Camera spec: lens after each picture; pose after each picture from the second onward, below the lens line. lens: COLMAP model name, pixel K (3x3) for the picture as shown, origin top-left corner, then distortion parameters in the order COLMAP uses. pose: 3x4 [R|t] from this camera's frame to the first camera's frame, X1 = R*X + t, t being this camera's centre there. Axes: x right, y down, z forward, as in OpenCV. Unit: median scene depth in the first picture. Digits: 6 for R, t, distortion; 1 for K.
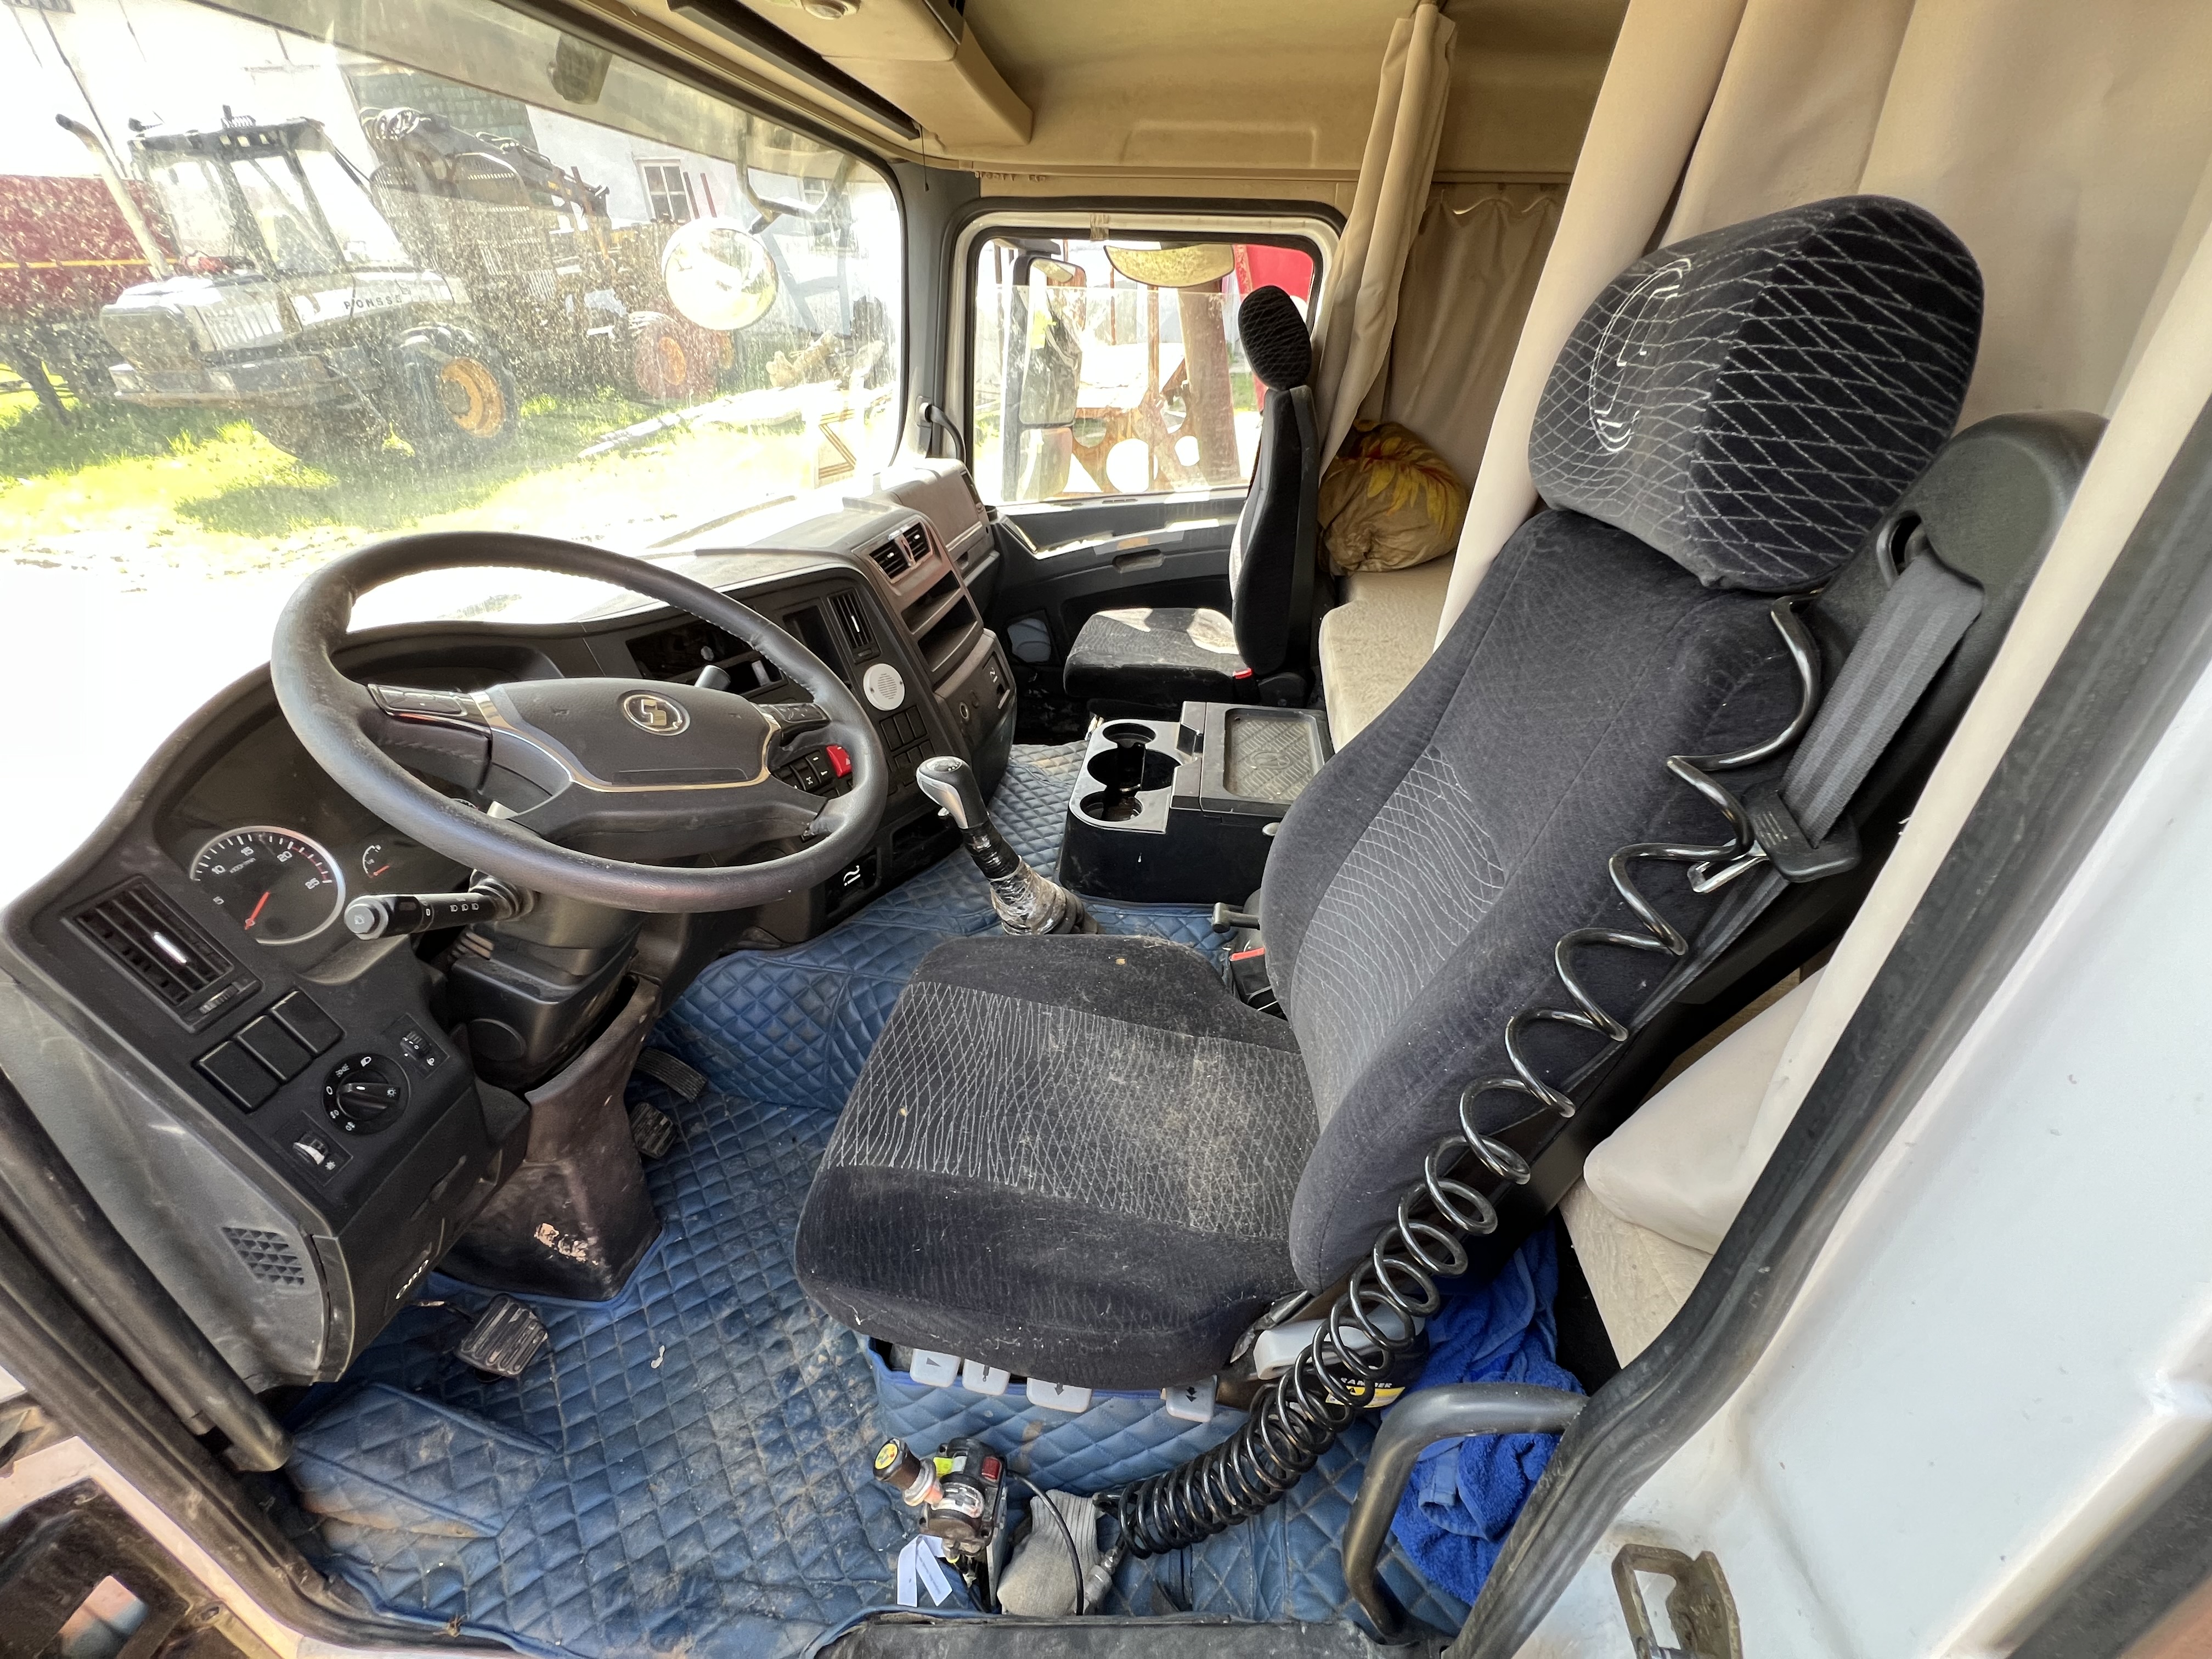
lens RADIAL K [[890.4, 0, 1097.9], [0, 890.4, 832.8], [0, 0, 1]] dist [-0.003405, 0.000336]
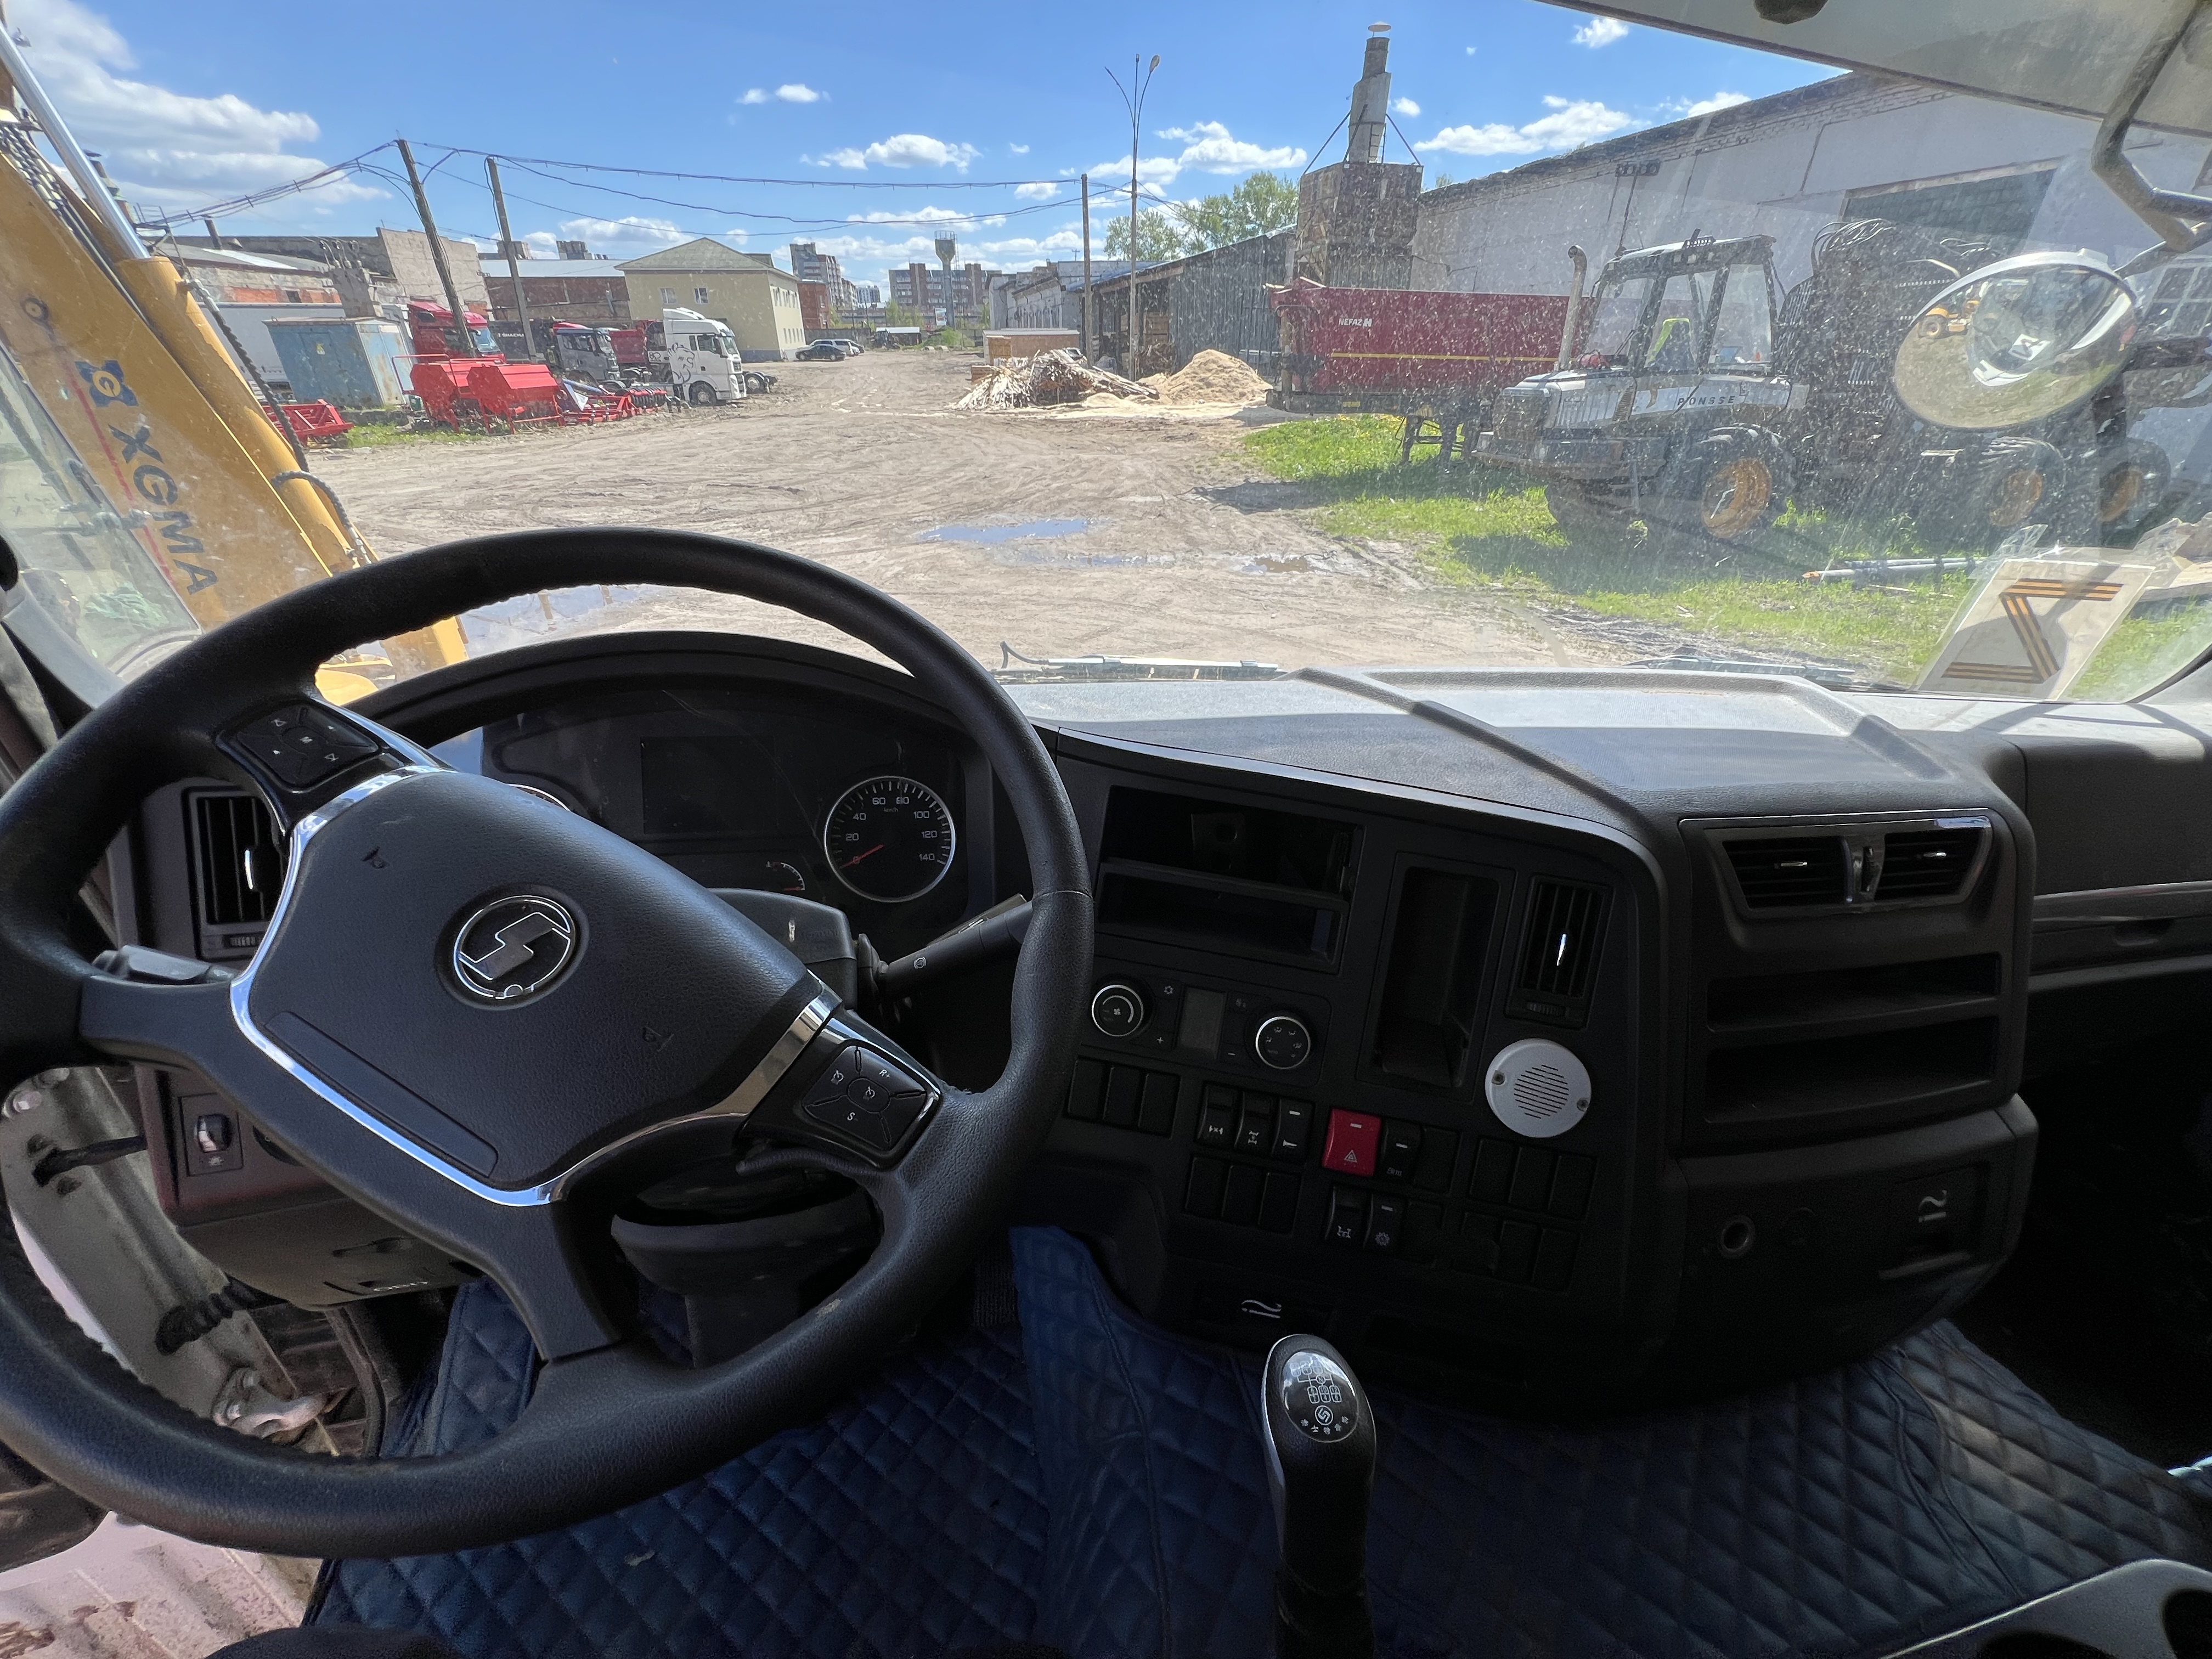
lens RADIAL K [[890.4, 0, 1097.9], [0, 890.4, 832.8], [0, 0, 1]] dist [-0.003405, 0.000336]
pose [[0.367269, 0.462586, -0.806925, -0.006734], [-0.537850, 0.813420, 0.221509, -0.194438], [0.758835, 0.352651, 0.547545, 0.398091]]
